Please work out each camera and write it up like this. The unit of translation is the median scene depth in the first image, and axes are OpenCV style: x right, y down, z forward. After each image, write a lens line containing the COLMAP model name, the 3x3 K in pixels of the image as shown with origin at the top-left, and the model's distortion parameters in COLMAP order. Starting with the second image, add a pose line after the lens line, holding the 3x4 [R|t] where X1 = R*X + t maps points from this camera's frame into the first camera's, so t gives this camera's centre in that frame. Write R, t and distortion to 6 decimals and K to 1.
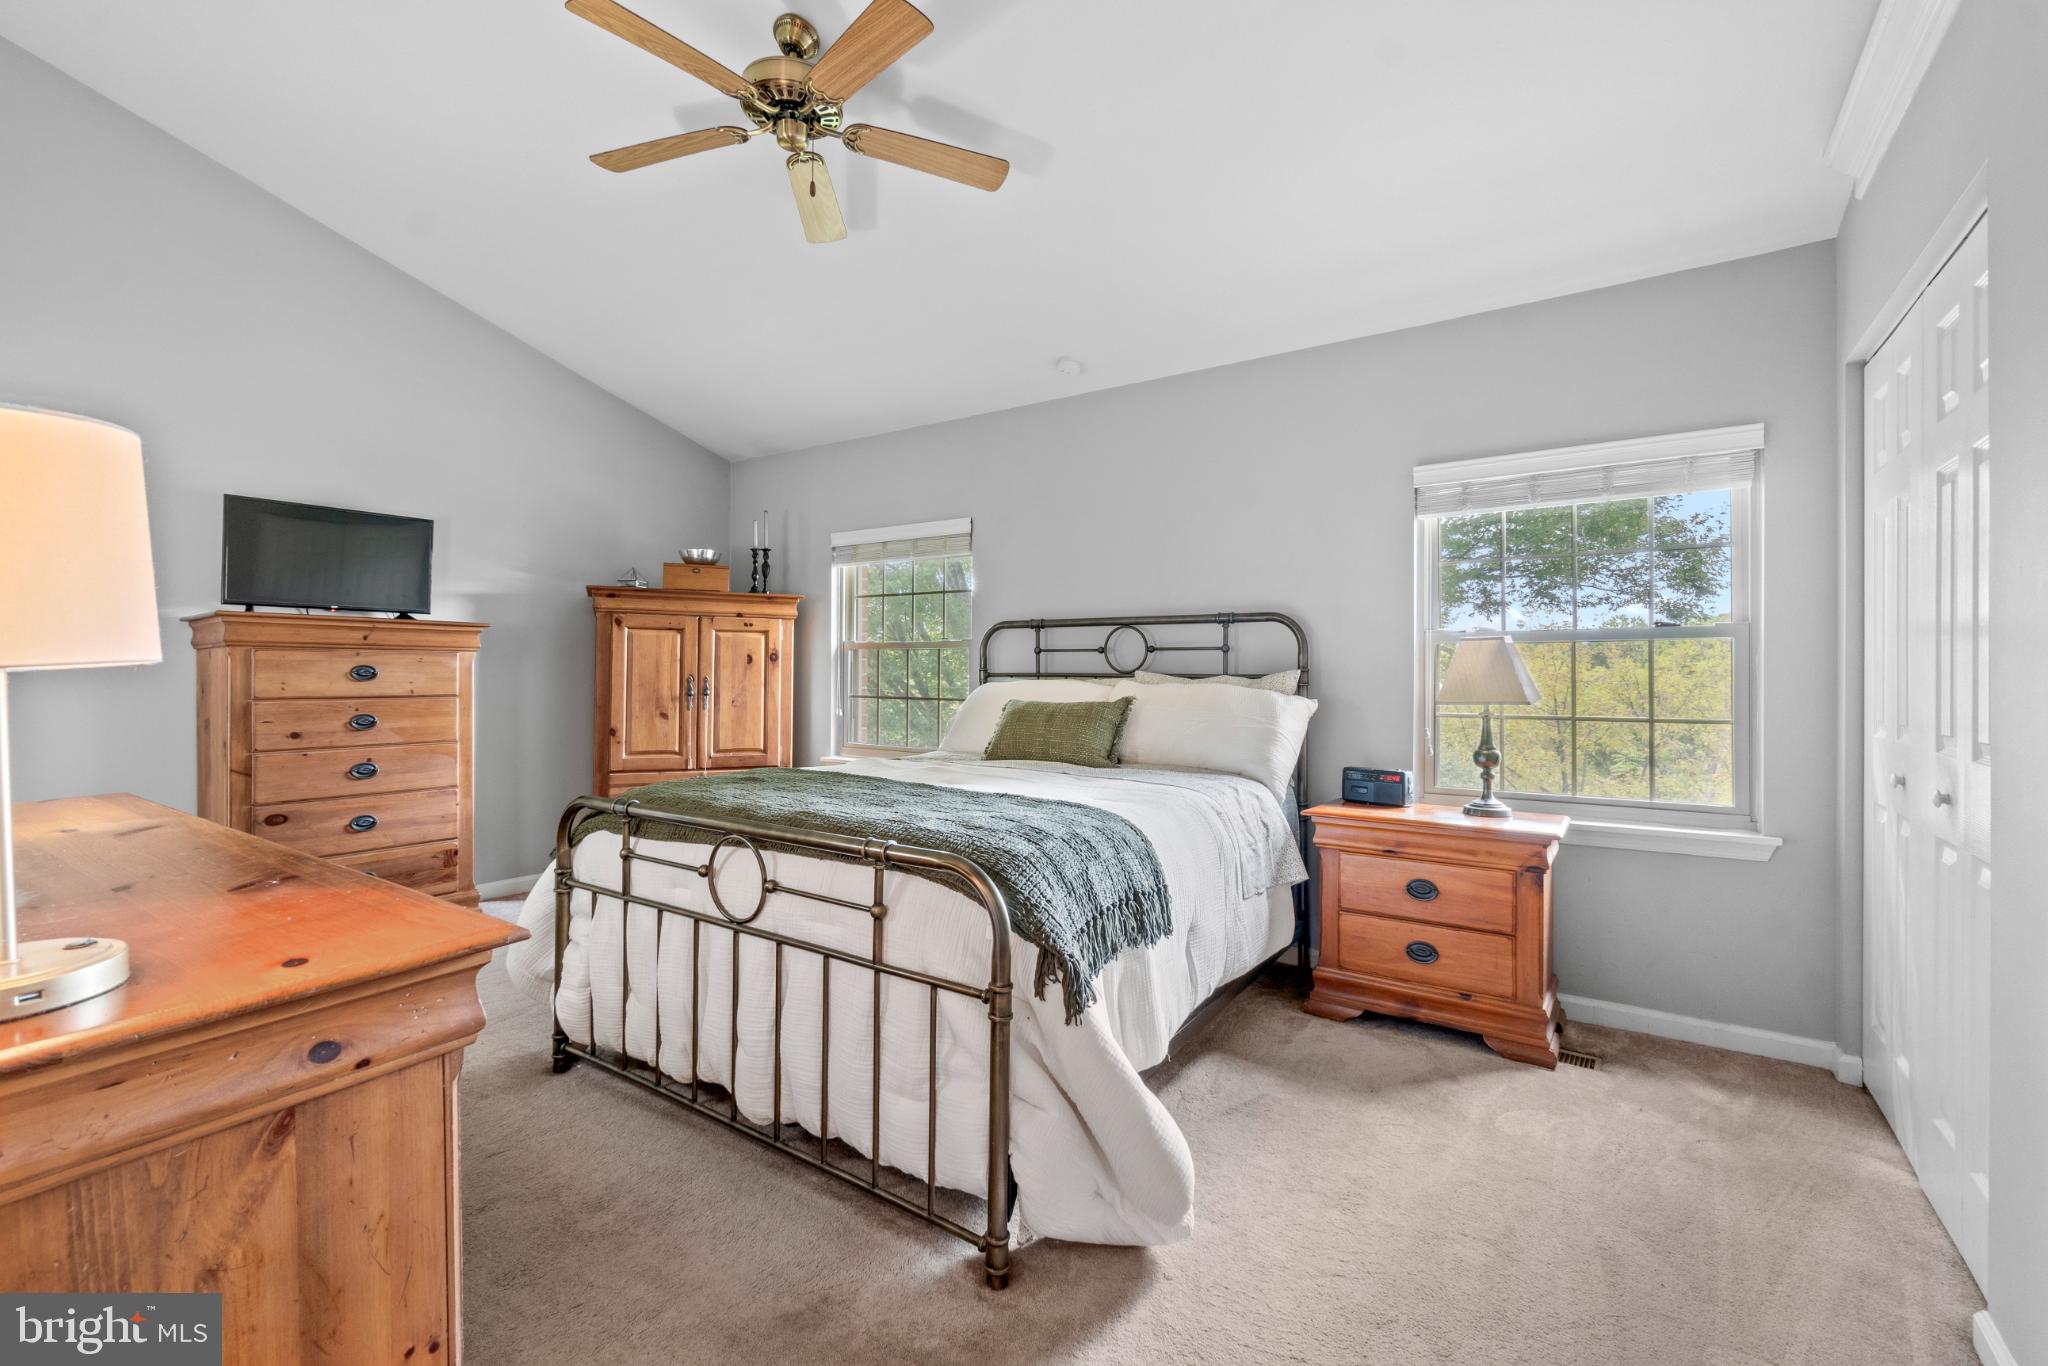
lens RADIAL K [[877.3, 0, 1013.6], [0, 877.3, 677.0], [0, 0, 1]] dist [-0.001484, -0.000225]
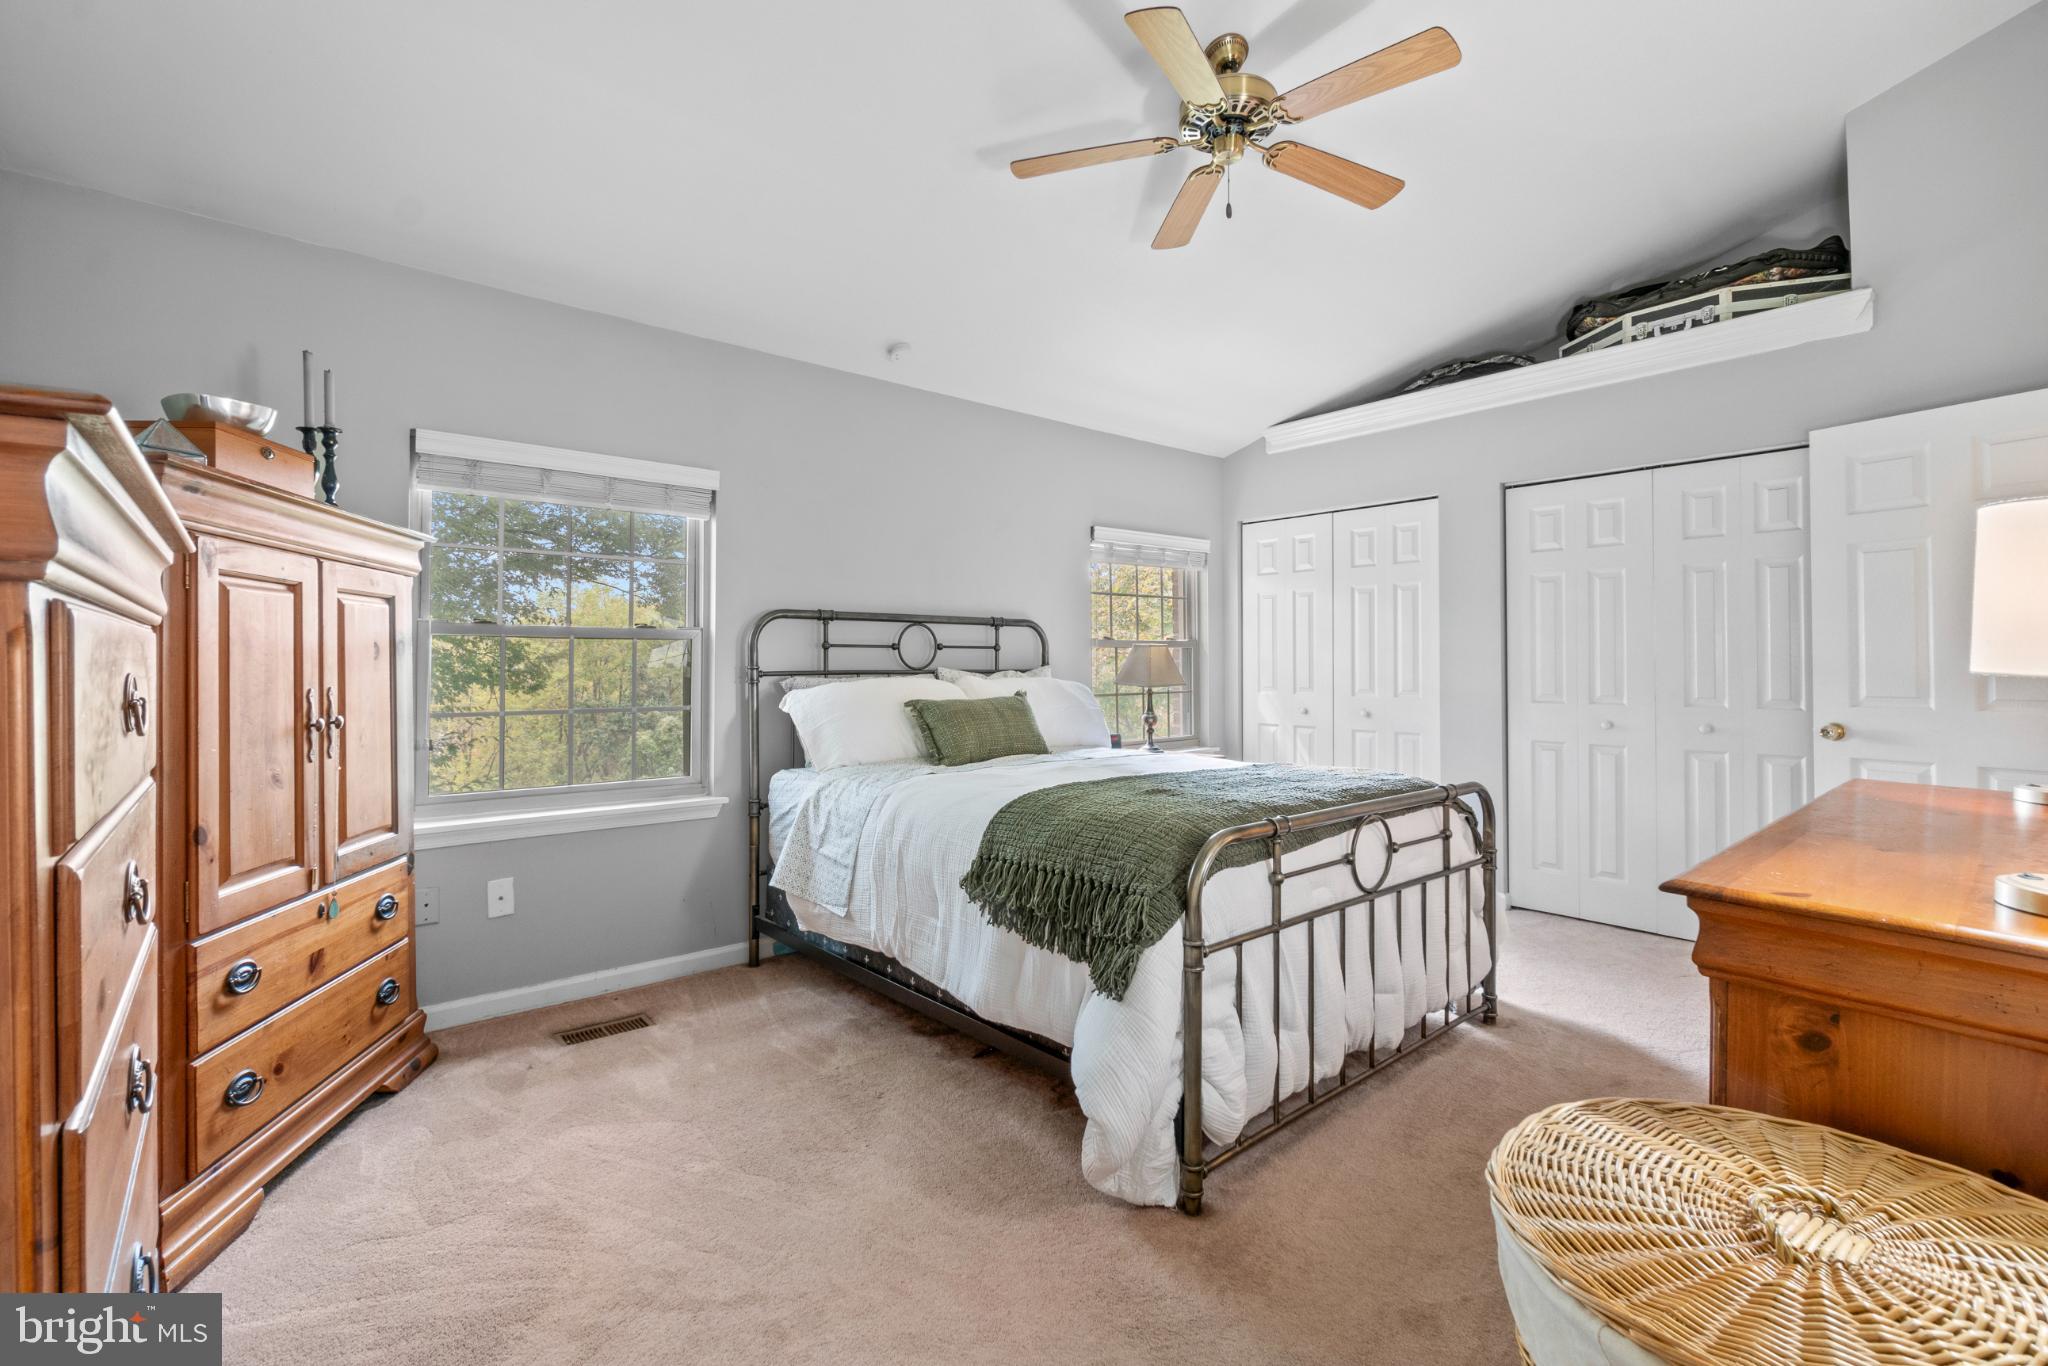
lens RADIAL K [[896.4, 0, 1007.6], [0, 896.4, 668.9], [0, 0, 1]] dist [-0.002608, -0.000606]
pose [[0.258564, -0.010719, 0.965935, -0.865404], [0.011206, 0.999904, 0.008096, -0.012882], [-0.965929, 0.008731, 0.258660, 0.641194]]
